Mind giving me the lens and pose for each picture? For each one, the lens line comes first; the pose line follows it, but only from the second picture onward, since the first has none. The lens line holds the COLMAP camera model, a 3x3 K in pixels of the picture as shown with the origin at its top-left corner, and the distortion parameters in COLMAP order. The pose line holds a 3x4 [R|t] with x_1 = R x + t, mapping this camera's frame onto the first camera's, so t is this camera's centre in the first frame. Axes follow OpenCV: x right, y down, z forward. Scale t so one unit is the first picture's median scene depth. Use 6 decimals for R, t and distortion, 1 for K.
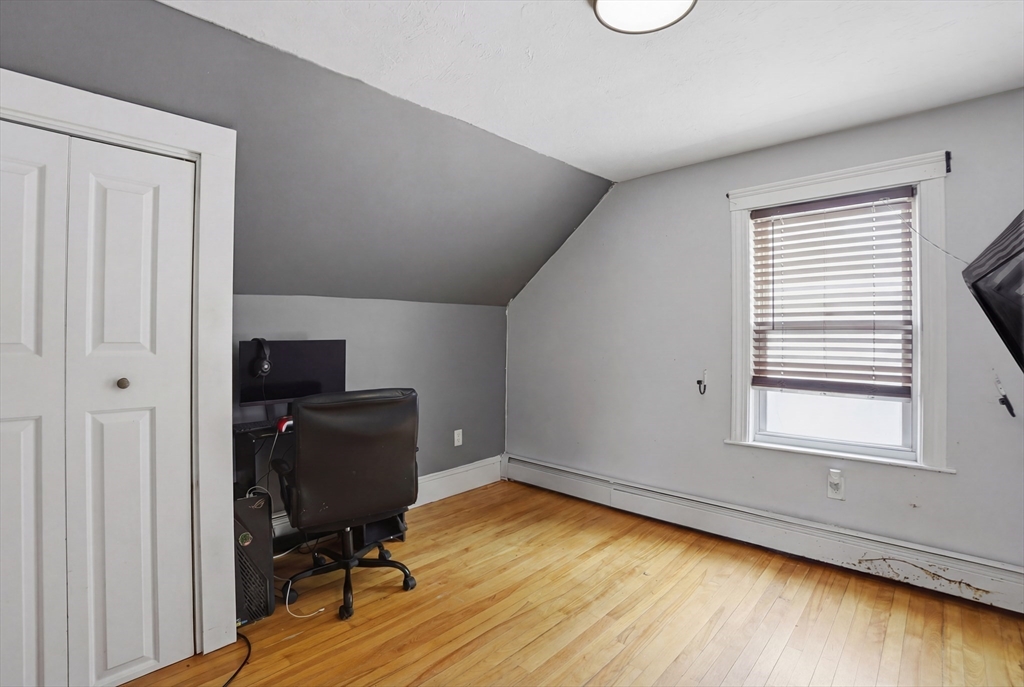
lens RADIAL K [[485.3, 0, 508.6], [0, 485.3, 333.8], [0, 0, 1]] dist [-0.033873, 0.000532]
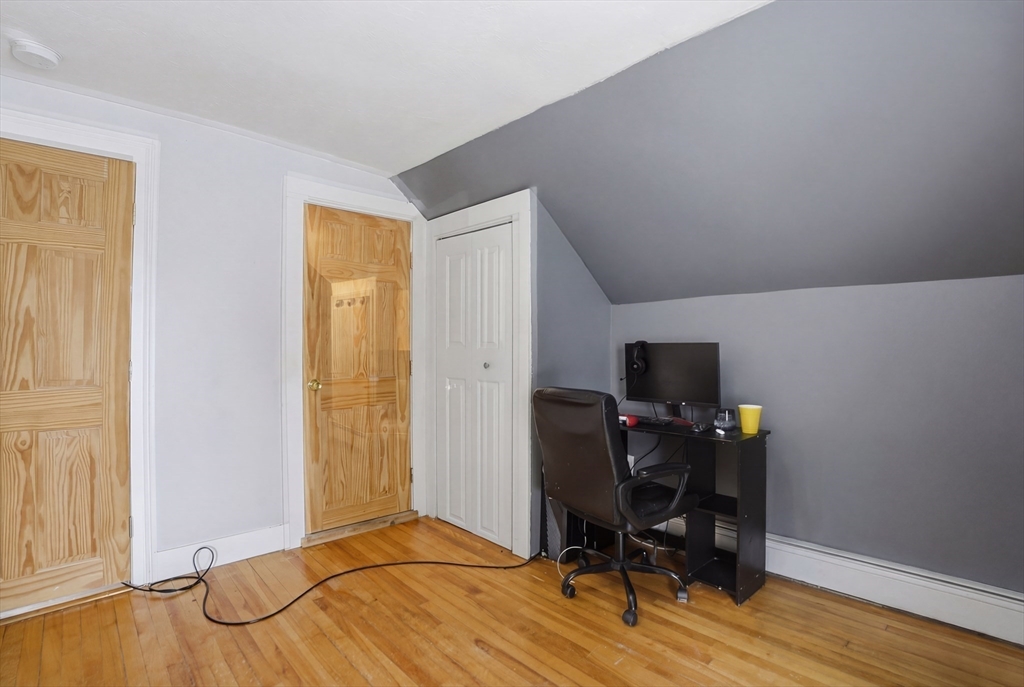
lens RADIAL K [[485.3, 0, 507.8], [0, 485.3, 342.7], [0, 0, 1]] dist [-0.033873, 0.000532]
pose [[-0.050410, -0.009346, -0.998685, 0.750770], [0.001226, 0.999955, -0.009420, 0.028165], [0.998728, -0.001699, -0.050397, 0.903406]]
